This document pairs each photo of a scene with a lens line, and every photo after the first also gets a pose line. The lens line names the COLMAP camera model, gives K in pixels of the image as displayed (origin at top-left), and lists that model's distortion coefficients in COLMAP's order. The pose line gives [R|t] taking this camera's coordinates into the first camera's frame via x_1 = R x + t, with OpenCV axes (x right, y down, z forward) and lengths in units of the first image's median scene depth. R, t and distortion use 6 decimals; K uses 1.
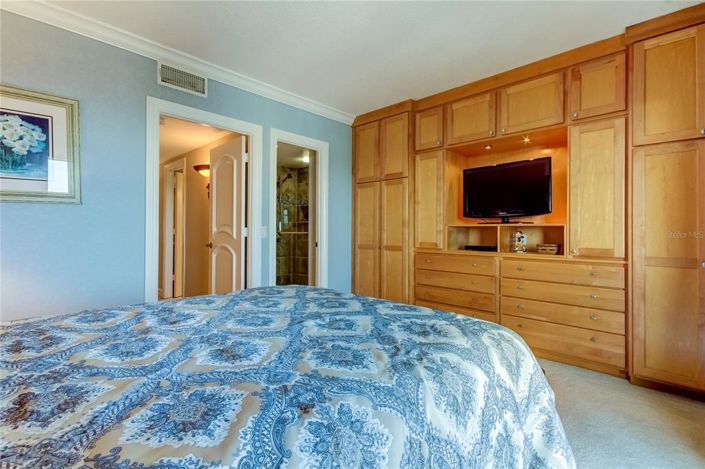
lens RADIAL K [[328.3, 0, 332.8], [0, 328.3, 232.4], [0, 0, 1]] dist [0.021784, 0.000691]
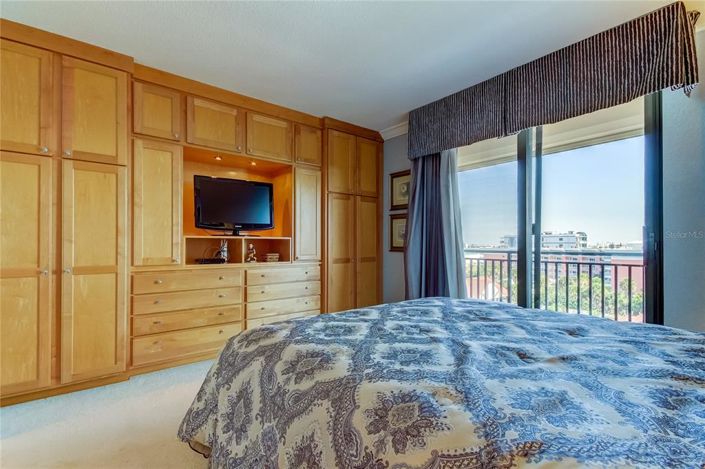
lens RADIAL K [[328.3, 0, 374.6], [0, 328.3, 246.7], [0, 0, 1]] dist [0.021784, 0.000691]
pose [[0.079042, -0.010125, 0.996820, -0.473042], [0.004093, 0.999943, 0.009832, -0.001543], [-0.996863, 0.003302, 0.079079, 0.447404]]
